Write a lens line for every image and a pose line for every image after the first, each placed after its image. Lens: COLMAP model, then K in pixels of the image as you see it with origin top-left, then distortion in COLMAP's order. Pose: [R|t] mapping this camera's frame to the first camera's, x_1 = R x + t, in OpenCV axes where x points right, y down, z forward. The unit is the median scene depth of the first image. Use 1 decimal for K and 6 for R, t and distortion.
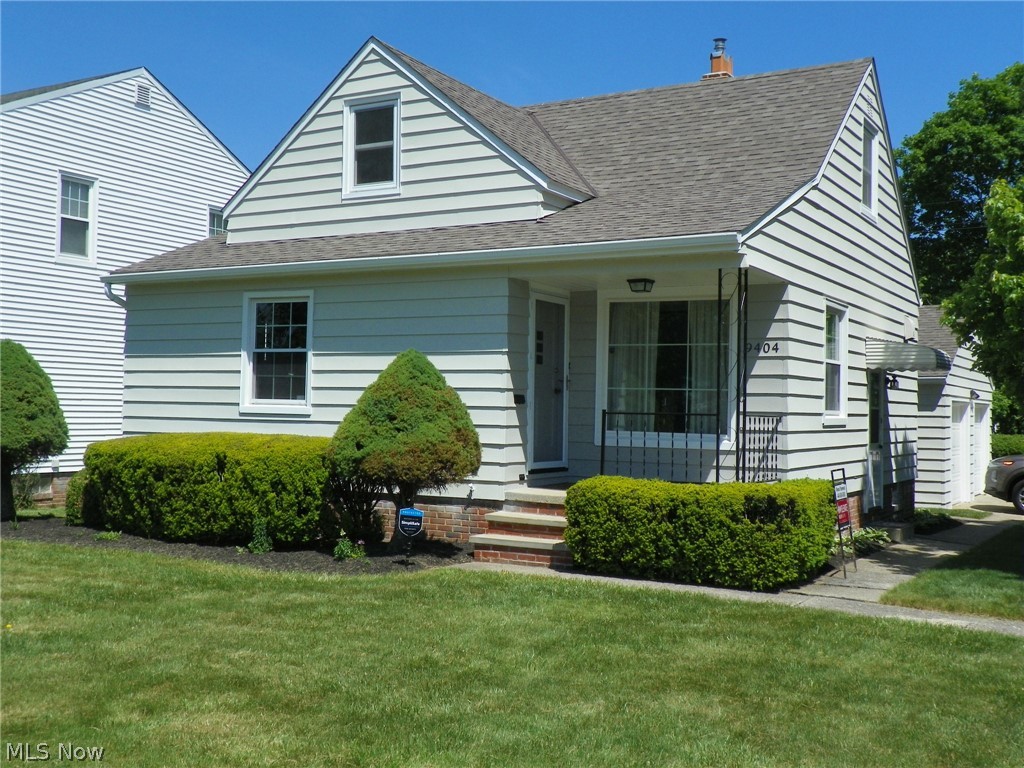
lens RADIAL K [[1142.9, 0, 512.0], [0, 1142.9, 384.0], [0, 0, 1]] dist [-0.000329, 0.005580]
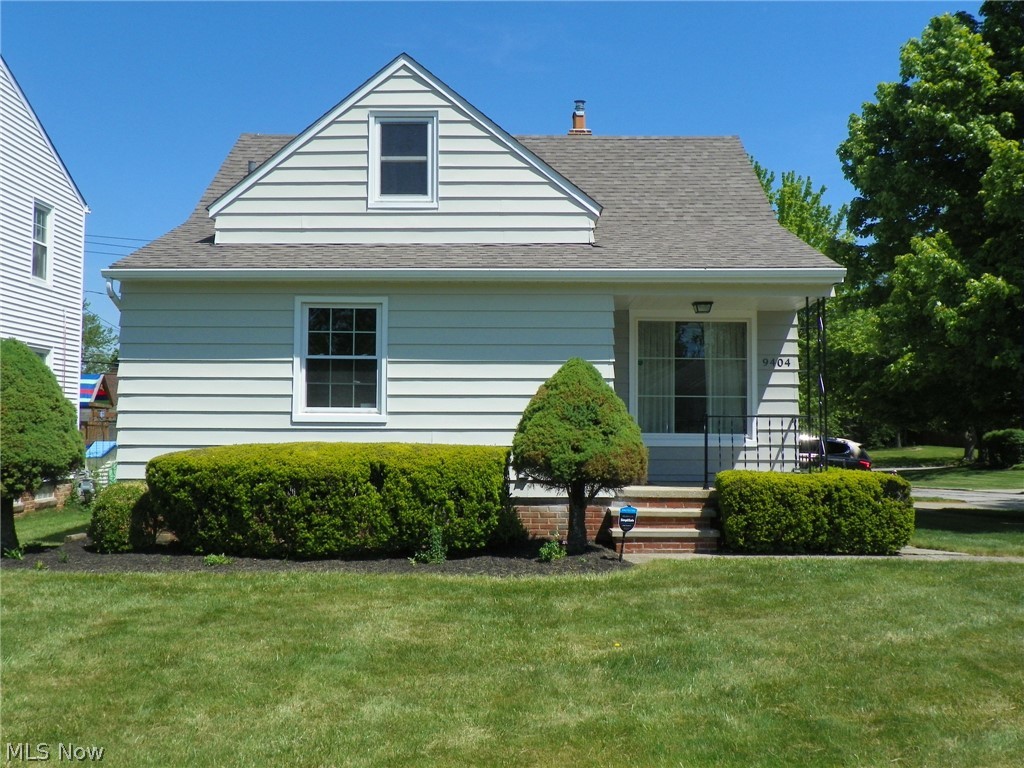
lens RADIAL K [[1009.6, 0, 512.0], [0, 1009.6, 384.0], [0, 0, 1]] dist [-0.048067, -0.002189]
pose [[0.864675, 0.006518, 0.502290, -0.533434], [0.001255, 0.999885, -0.015136, 0.007013], [-0.502331, 0.013717, 0.864567, 0.193403]]
